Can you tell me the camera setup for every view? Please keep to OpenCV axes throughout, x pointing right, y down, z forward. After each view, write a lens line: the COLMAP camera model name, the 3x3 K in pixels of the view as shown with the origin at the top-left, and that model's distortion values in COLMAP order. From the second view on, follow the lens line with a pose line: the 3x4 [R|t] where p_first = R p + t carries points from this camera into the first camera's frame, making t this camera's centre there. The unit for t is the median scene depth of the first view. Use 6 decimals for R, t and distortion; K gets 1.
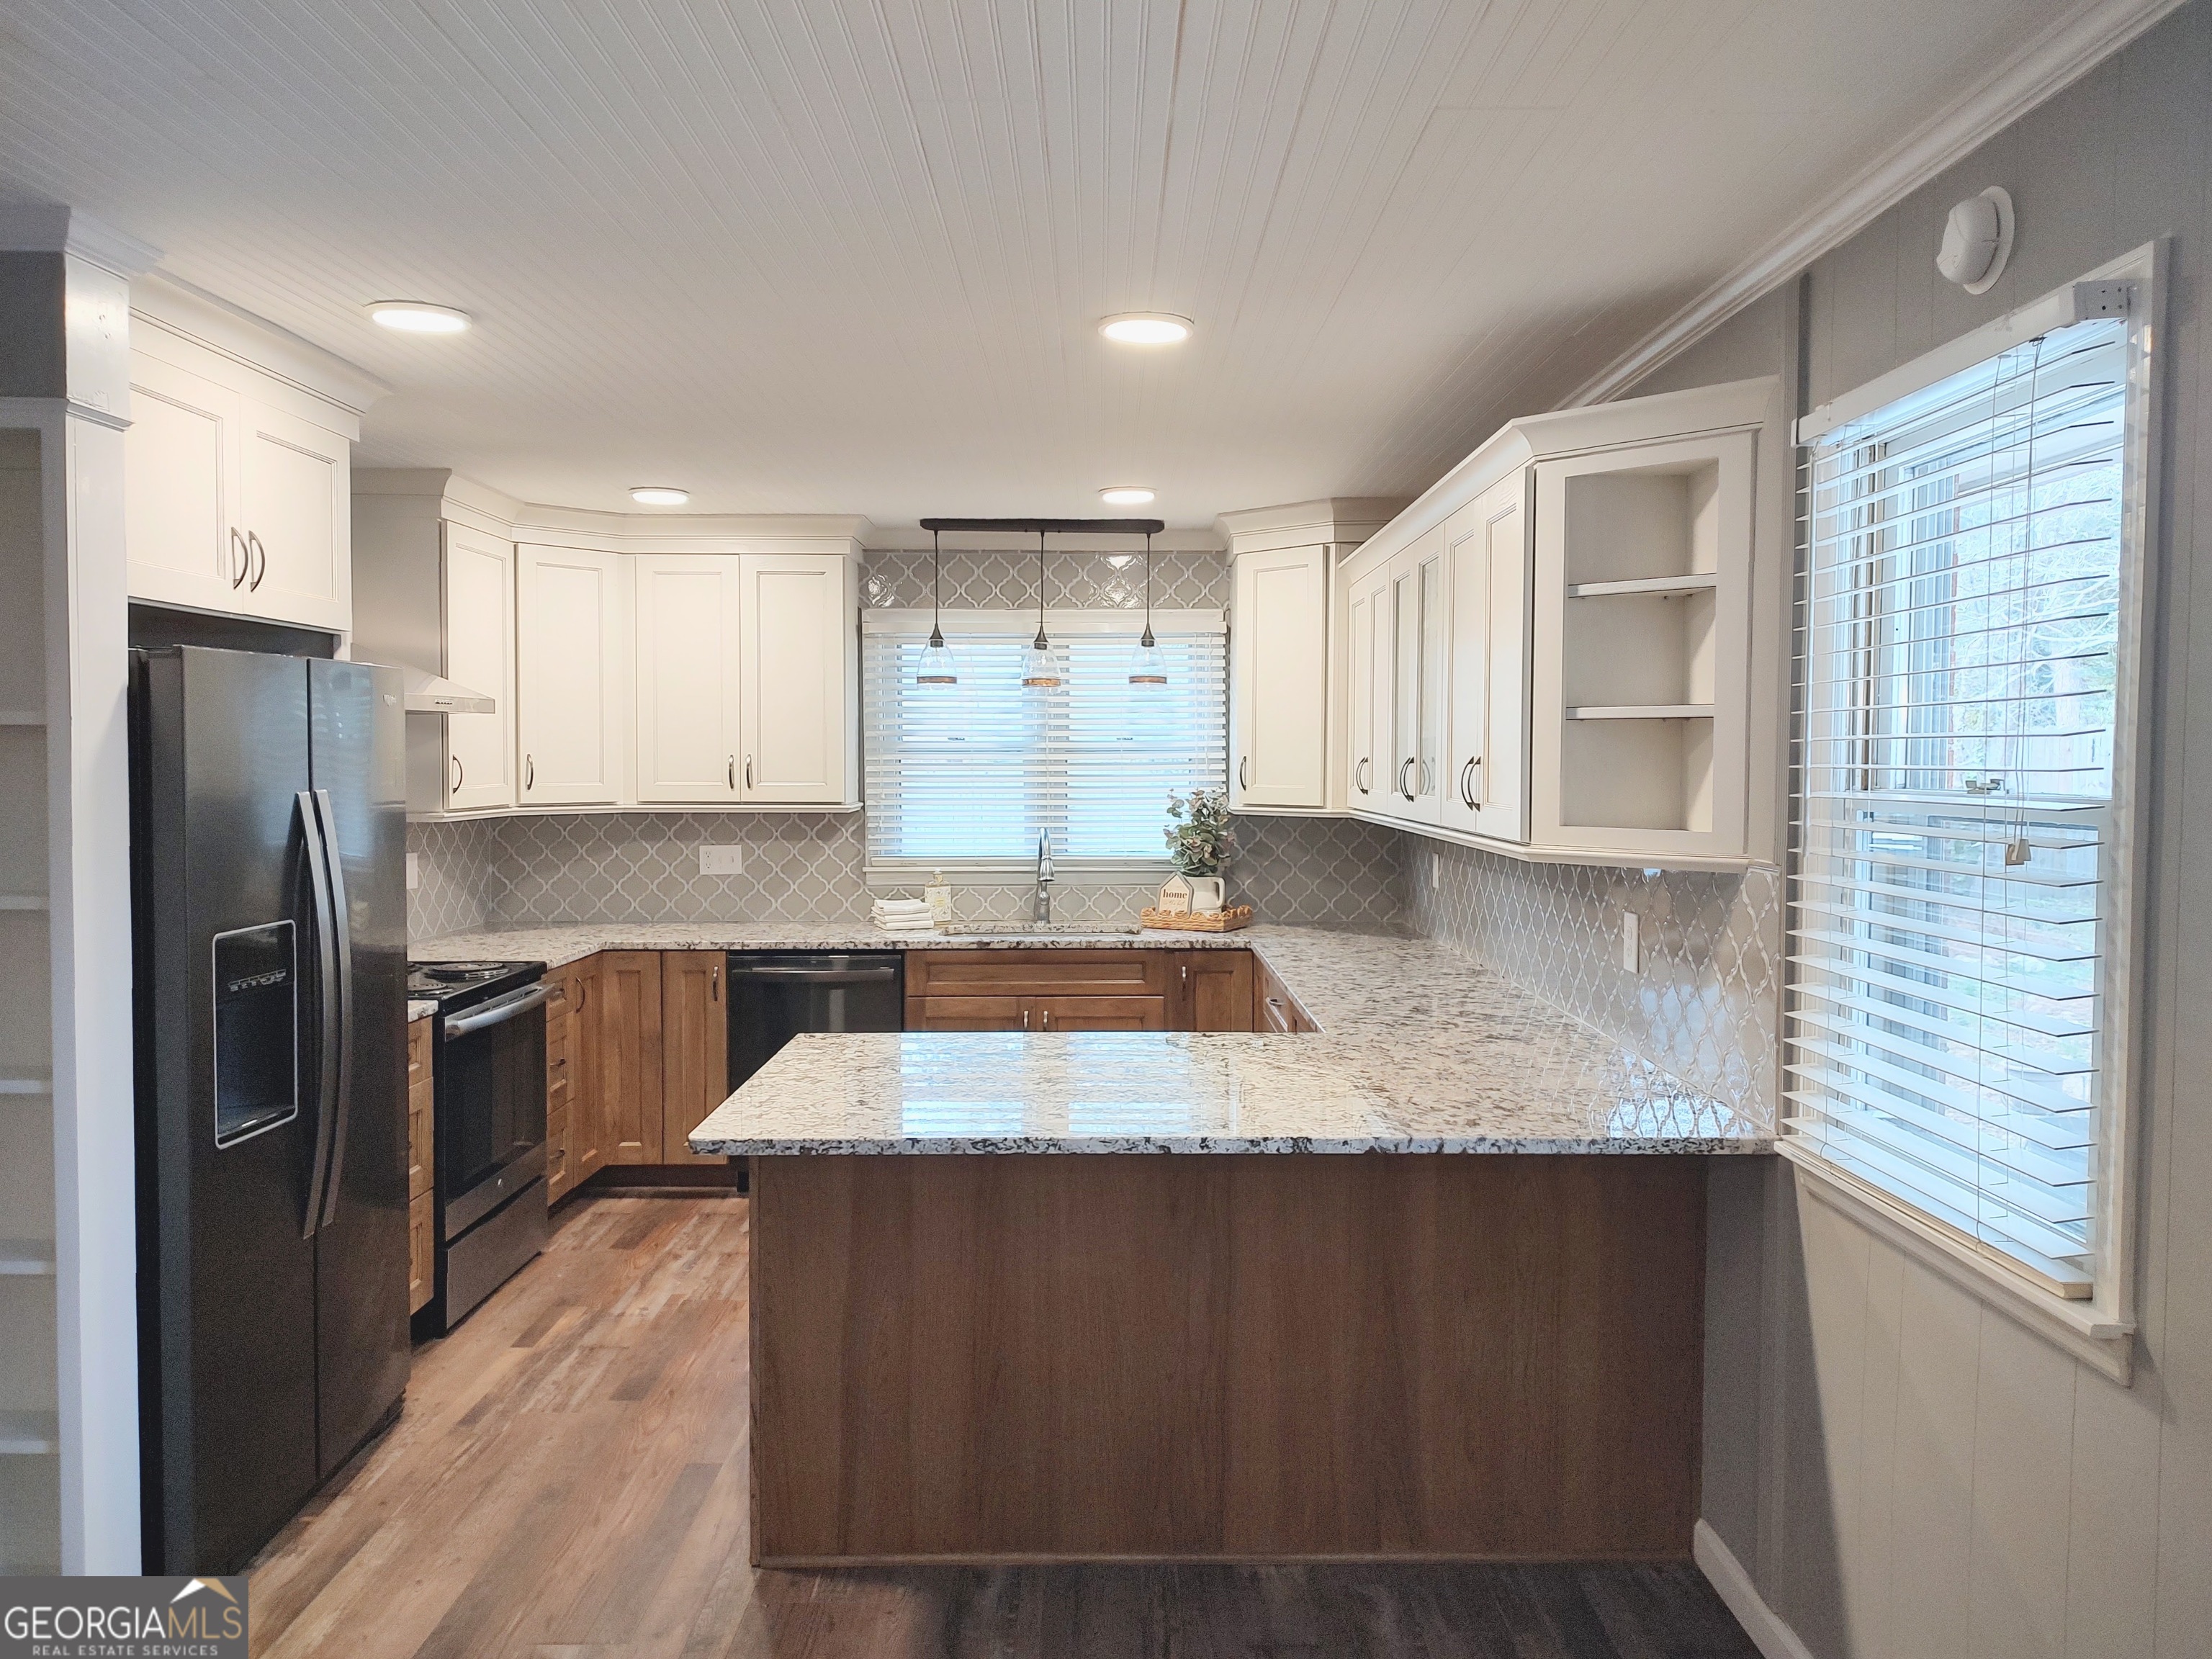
lens RADIAL K [[1585.1, 0, 1116.0], [0, 1585.1, 828.8], [0, 0, 1]] dist [0.040116, -0.035174]
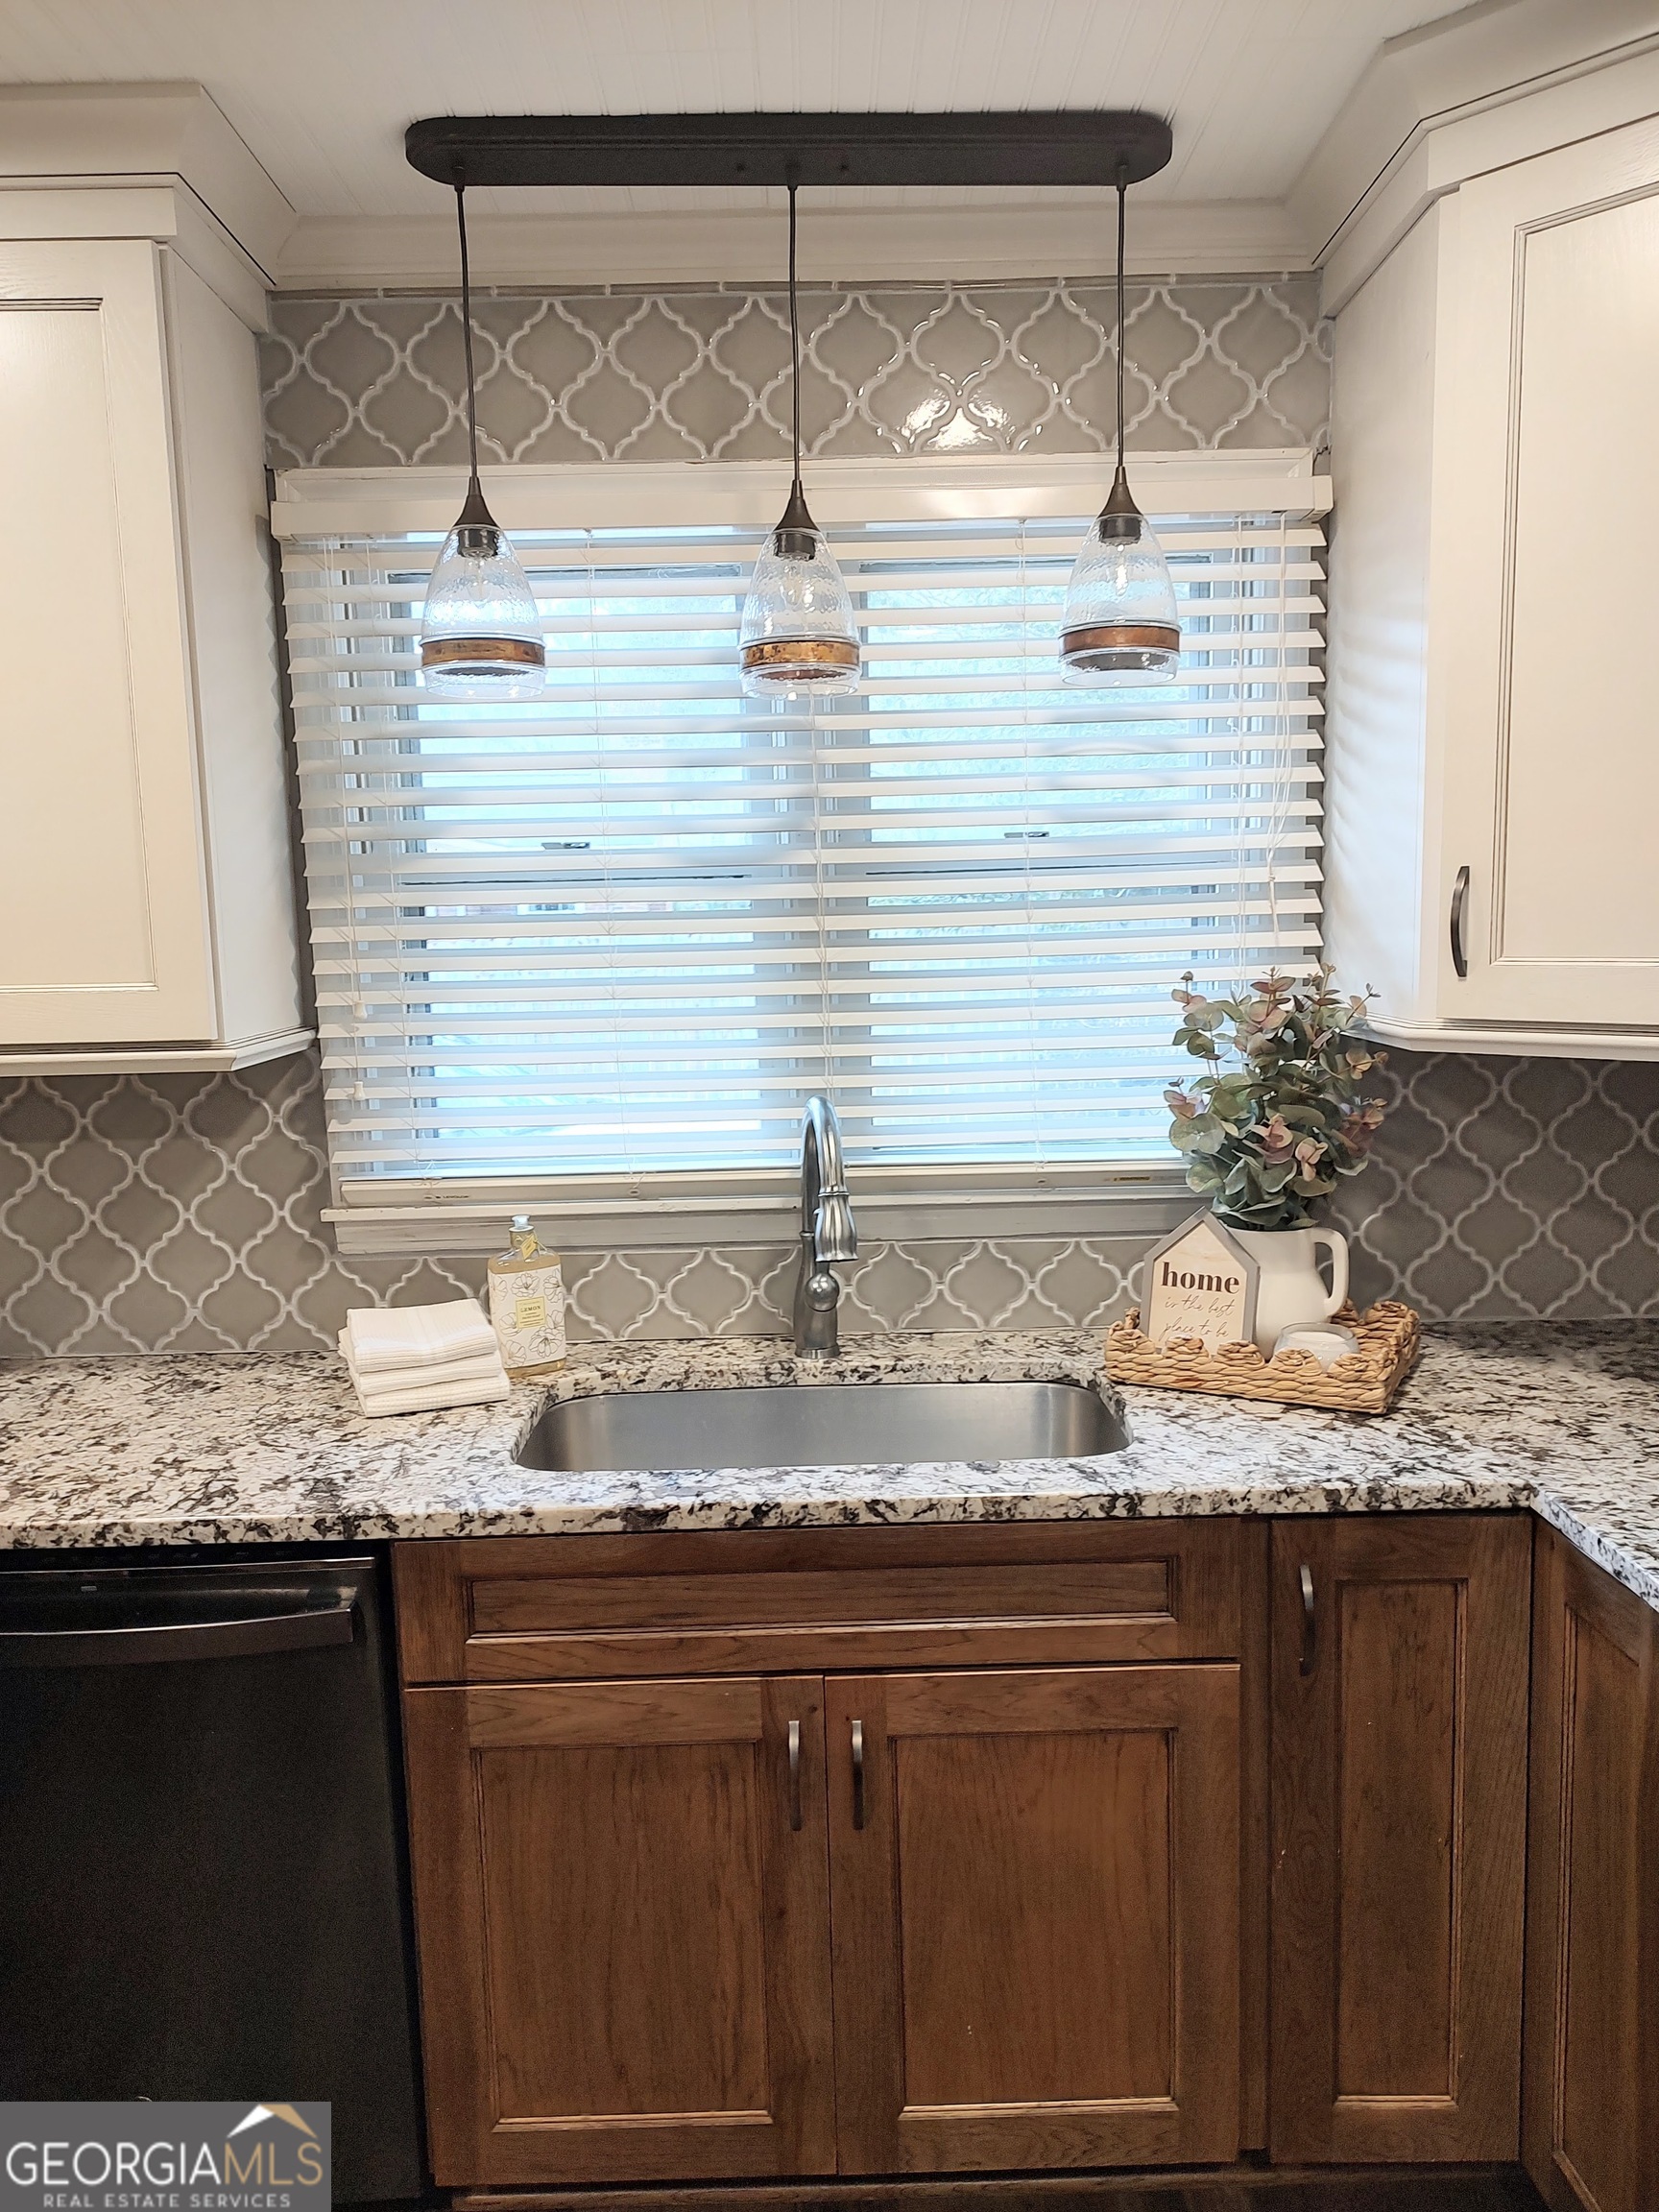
lens RADIAL K [[1585.1, 0, 828.1], [0, 1585.1, 1174.4], [0, 0, 1]] dist [0.040116, -0.035174]
pose [[0.999705, -0.023765, -0.005071, -0.041797], [0.024205, 0.992289, 0.121562, -0.025653], [0.002143, -0.121649, 0.992571, 0.648476]]
